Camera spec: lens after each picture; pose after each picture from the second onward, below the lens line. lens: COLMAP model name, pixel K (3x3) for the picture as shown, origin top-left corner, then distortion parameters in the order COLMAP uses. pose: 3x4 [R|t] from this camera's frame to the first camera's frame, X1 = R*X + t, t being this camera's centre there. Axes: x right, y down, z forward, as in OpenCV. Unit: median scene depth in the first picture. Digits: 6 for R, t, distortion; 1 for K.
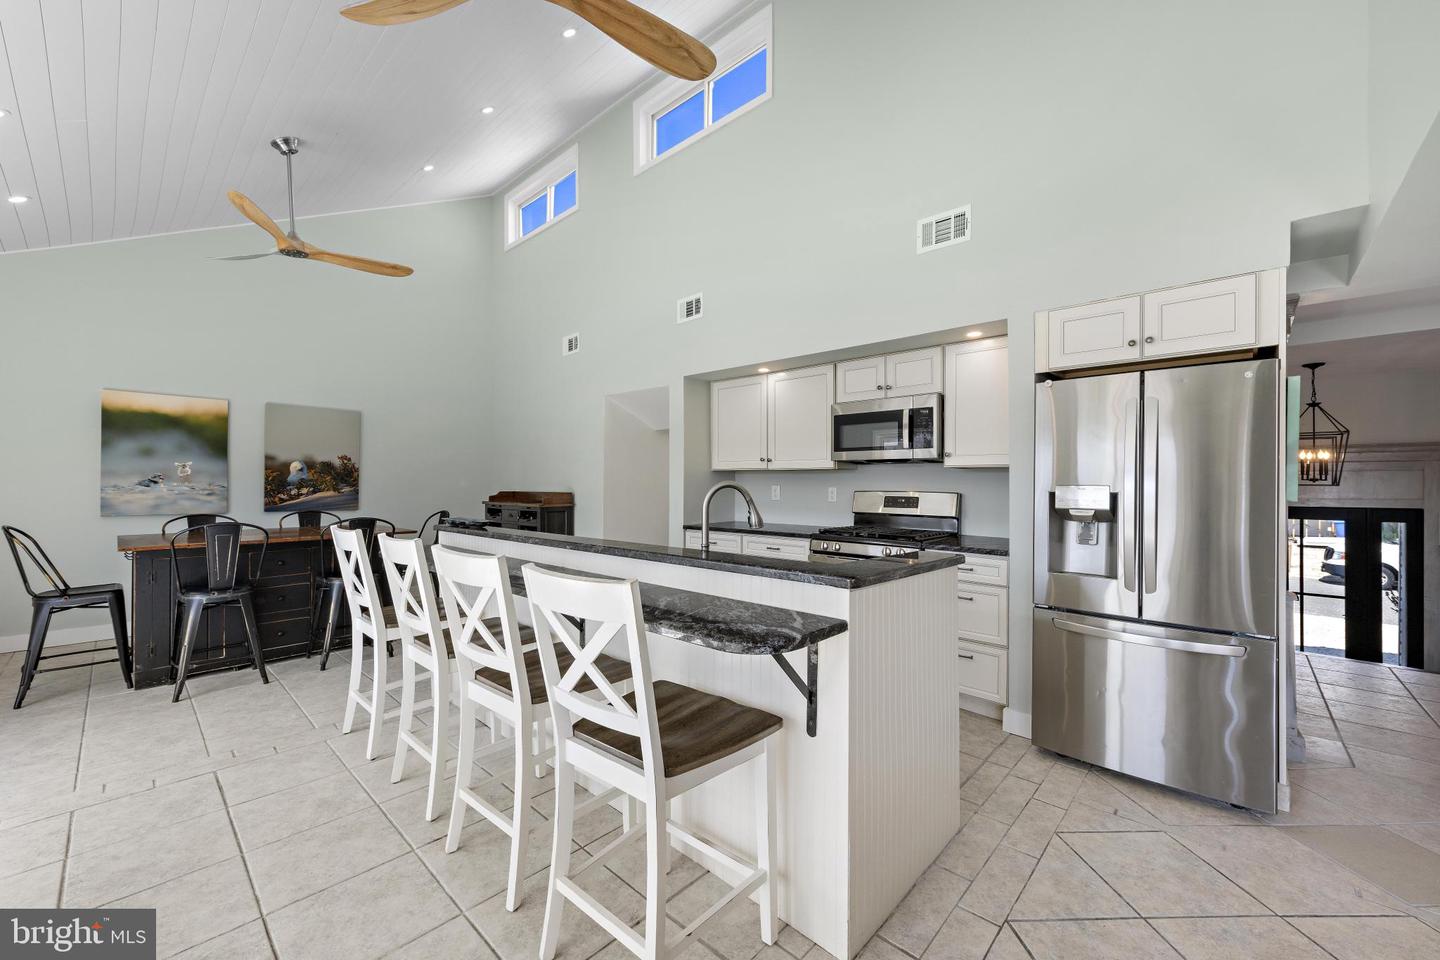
lens RADIAL K [[569.2, 0, 723.1], [0, 569.2, 483.7], [0, 0, 1]] dist [0.002975, 0.000078]
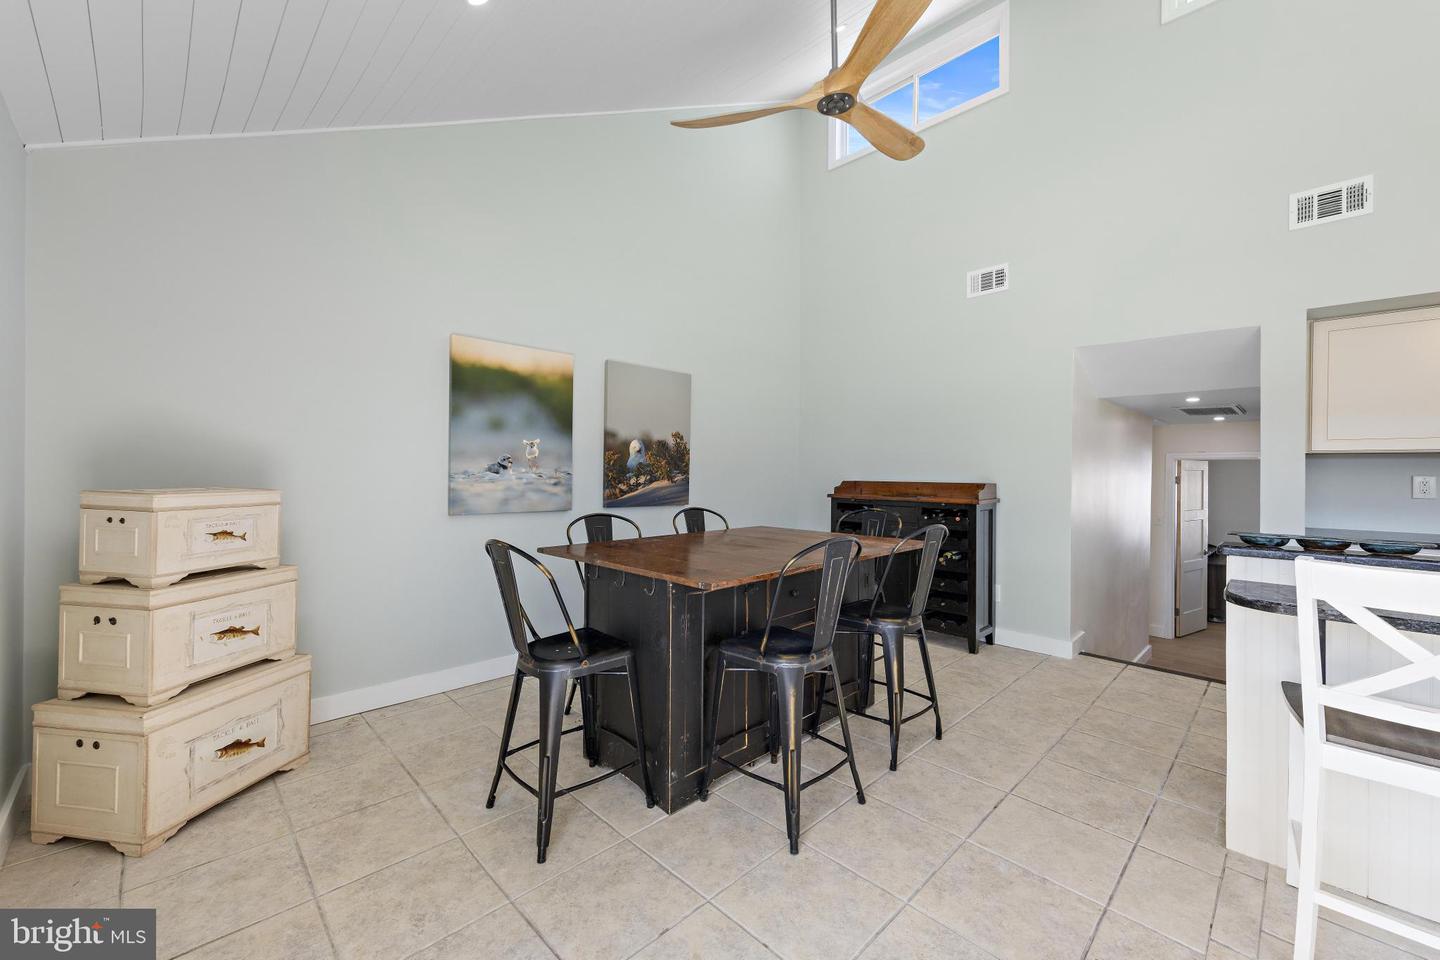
lens RADIAL K [[569.2, 0, 716.3], [0, 569.2, 476.0], [0, 0, 1]] dist [0.002975, 0.000078]
pose [[0.999119, 0.003133, -0.041860, -0.628204], [-0.002810, 0.999966, 0.007774, 0.002038], [0.041883, -0.007650, 0.999093, 0.269555]]
